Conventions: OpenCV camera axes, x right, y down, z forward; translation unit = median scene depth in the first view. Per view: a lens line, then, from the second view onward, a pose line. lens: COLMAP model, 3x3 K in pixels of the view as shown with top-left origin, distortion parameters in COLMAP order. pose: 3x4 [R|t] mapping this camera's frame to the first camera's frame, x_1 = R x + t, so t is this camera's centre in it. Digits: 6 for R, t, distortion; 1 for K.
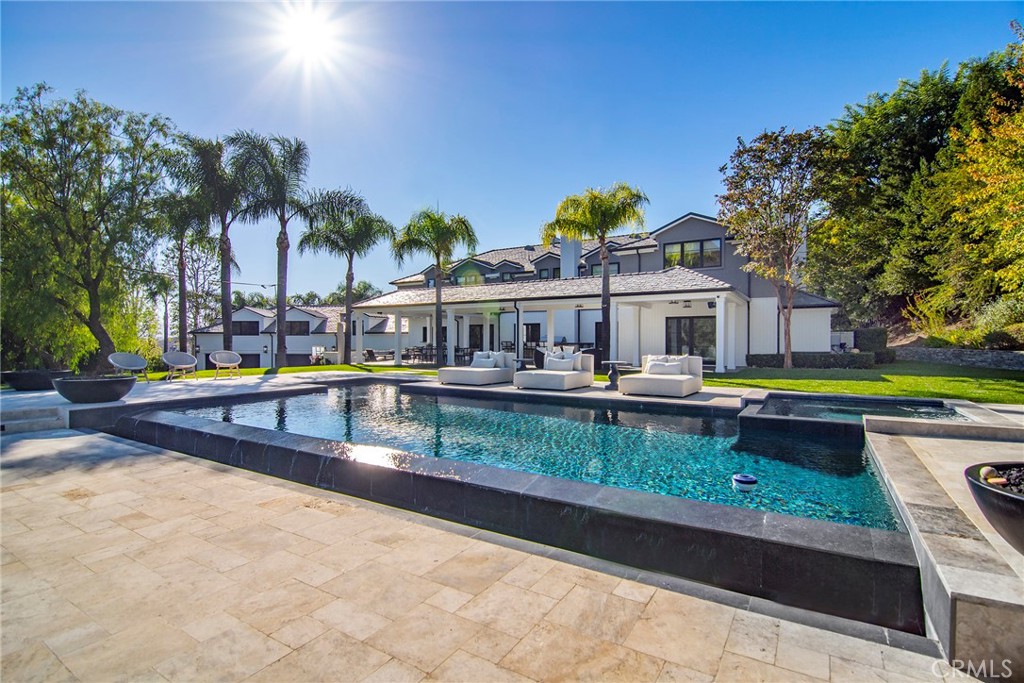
lens RADIAL K [[489.2, 0, 514.6], [0, 489.2, 340.0], [0, 0, 1]] dist [-0.022484, 0.000209]
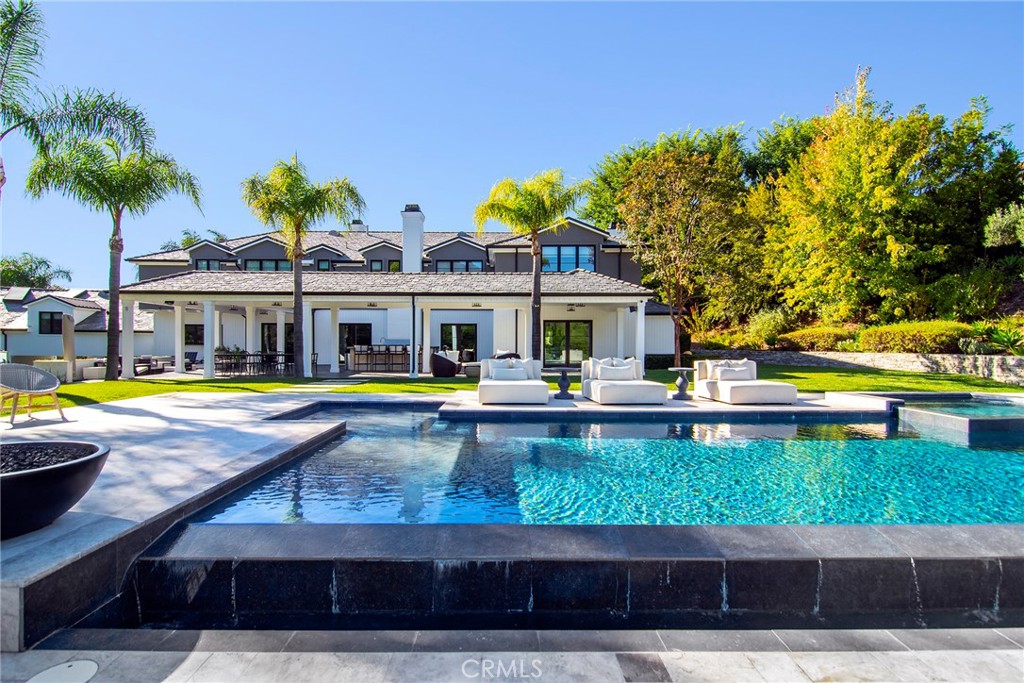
lens RADIAL K [[494.5, 0, 509.3], [0, 494.5, 345.1], [0, 0, 1]] dist [-0.016834, 0.000227]
pose [[0.842523, 0.001121, 0.538660, -0.253303], [-0.004665, 0.999976, 0.005215, -0.001706], [-0.538641, -0.006907, 0.842507, 0.177841]]
